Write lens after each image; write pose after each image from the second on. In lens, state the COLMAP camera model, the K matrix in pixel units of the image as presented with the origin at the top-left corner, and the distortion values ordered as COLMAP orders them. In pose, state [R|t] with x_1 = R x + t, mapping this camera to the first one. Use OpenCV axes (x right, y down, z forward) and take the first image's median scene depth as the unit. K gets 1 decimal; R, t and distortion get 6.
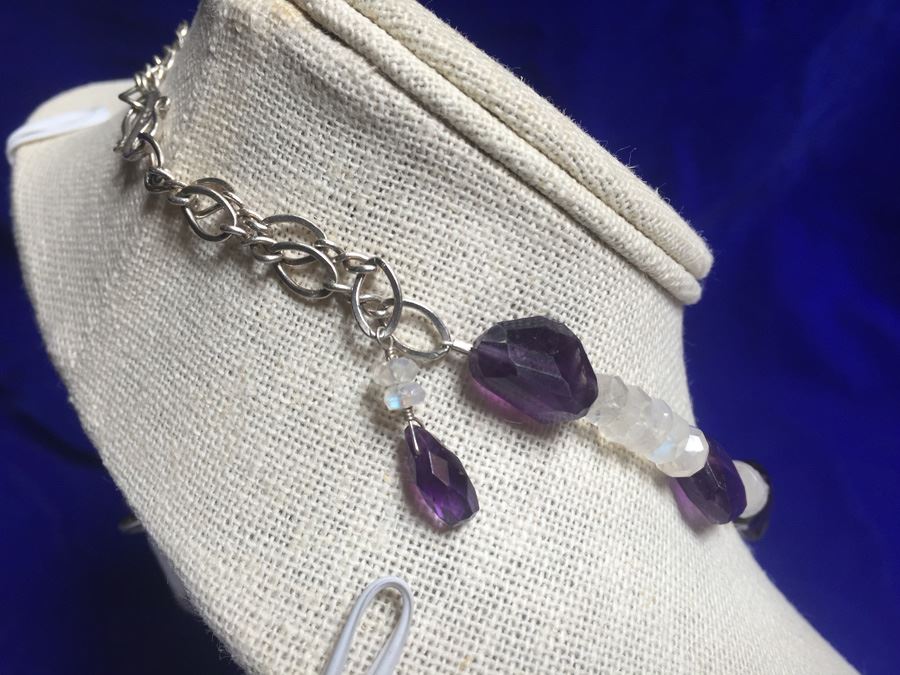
lens RADIAL K [[776.3, 0, 427.7], [0, 776.3, 325.1], [0, 0, 1]] dist [0.068695, -0.152467]
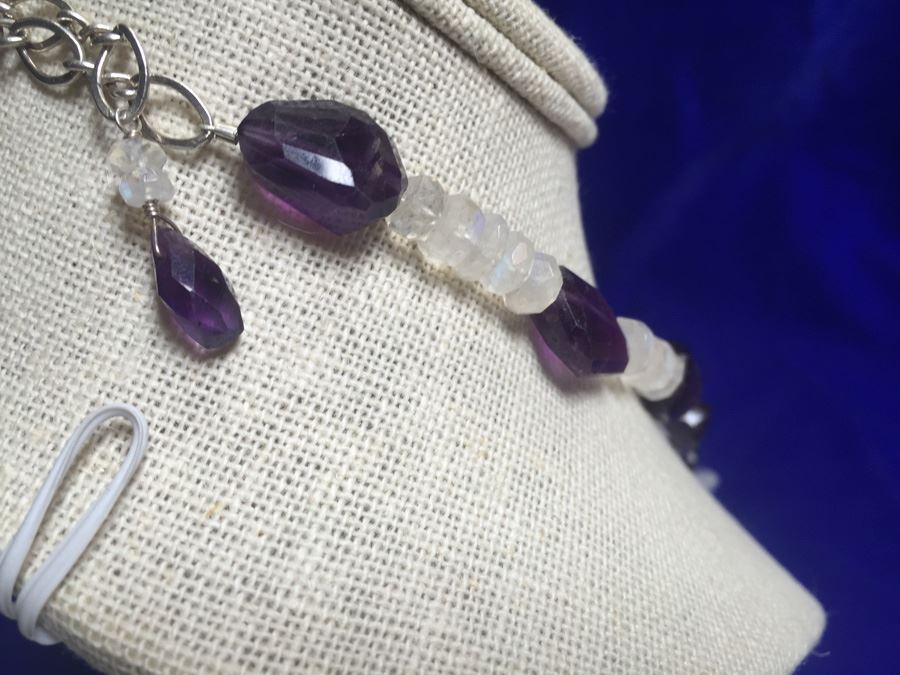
lens RADIAL K [[776.3, 0, 451.7], [0, 776.3, 340.8], [0, 0, 1]] dist [0.068695, -0.152467]
pose [[0.998761, -0.010743, -0.048581, 0.307442], [0.011140, 0.999907, 0.007909, 0.234997], [0.048492, -0.008440, 0.998788, 0.194989]]
